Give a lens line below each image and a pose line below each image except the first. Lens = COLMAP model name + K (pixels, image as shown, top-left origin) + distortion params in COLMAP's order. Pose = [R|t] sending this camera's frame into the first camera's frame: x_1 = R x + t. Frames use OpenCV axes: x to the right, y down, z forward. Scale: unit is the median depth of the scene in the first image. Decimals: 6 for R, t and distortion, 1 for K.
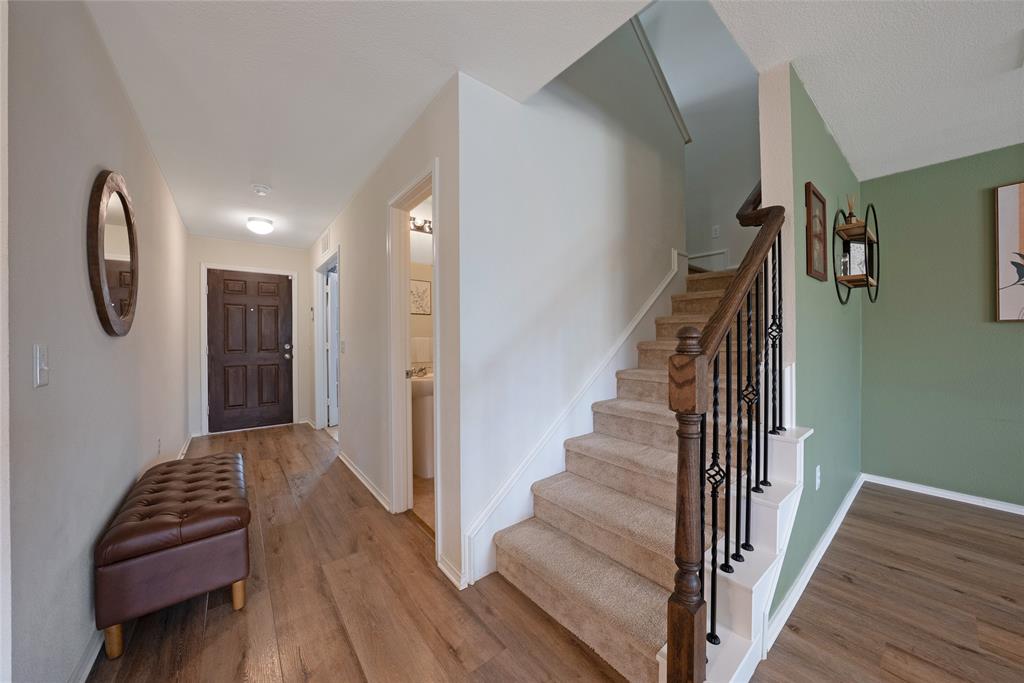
lens RADIAL K [[363.2, 0, 509.7], [0, 363.2, 340.7], [0, 0, 1]] dist [-0.001500, -0.000001]
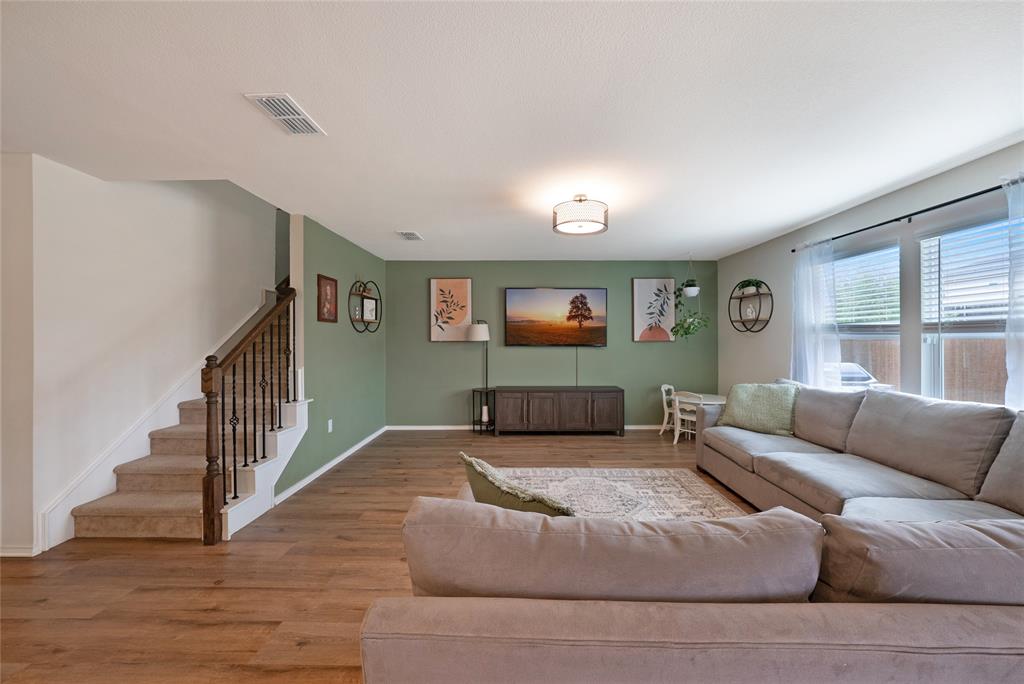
lens RADIAL K [[377.4, 0, 513.8], [0, 377.4, 339.3], [0, 0, 1]] dist [-0.004047, 0.000935]
pose [[0.643067, 0.002331, 0.765806, -0.060058], [0.006866, 0.999938, -0.008809, -0.060021], [-0.765779, 0.010922, 0.643011, -1.125267]]
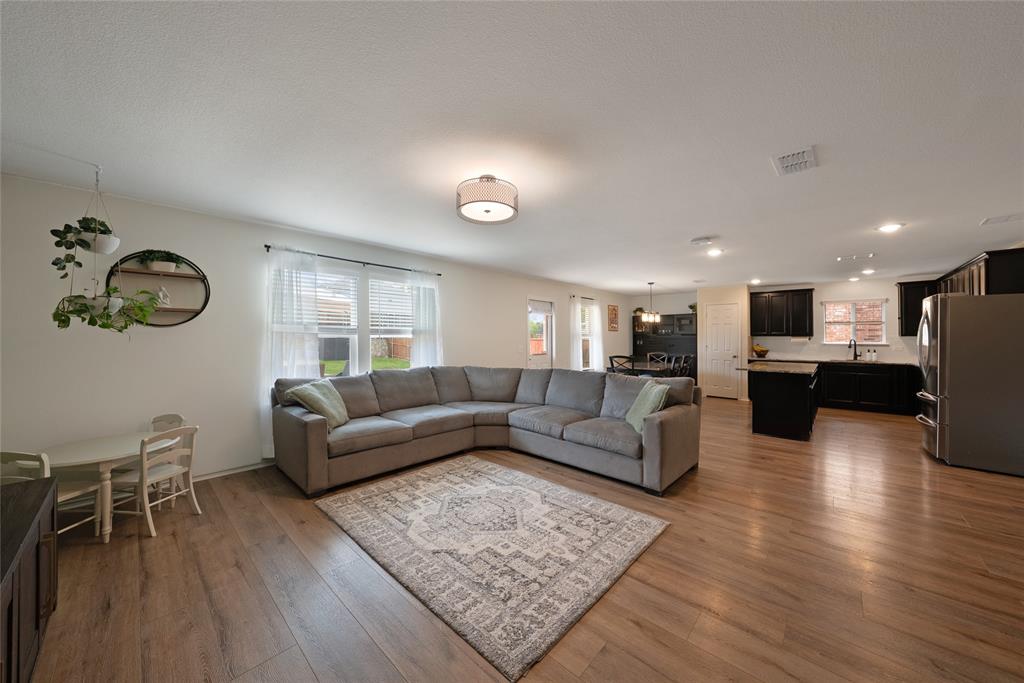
lens RADIAL K [[363.2, 0, 520.9], [0, 363.2, 337.7], [0, 0, 1]] dist [-0.001500, -0.000001]
pose [[-0.989152, 0.004381, -0.146833, 1.886053], [0.001168, 0.999758, 0.021961, -0.106701], [0.146894, 0.021552, -0.988917, 1.700034]]
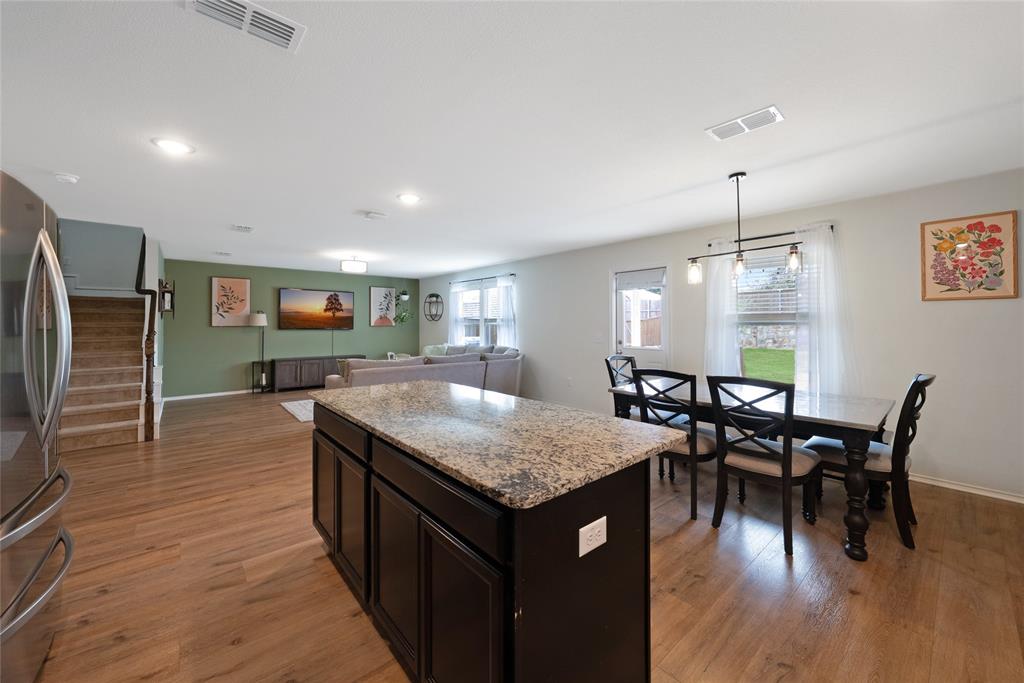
lens RADIAL K [[377.4, 0, 508.2], [0, 377.4, 321.2], [0, 0, 1]] dist [-0.004047, 0.000935]
pose [[-0.009452, 0.008981, 0.999915, -2.079593], [0.009743, 0.999913, -0.008888, -0.064273], [-0.999908, 0.009658, -0.009539, -1.658374]]
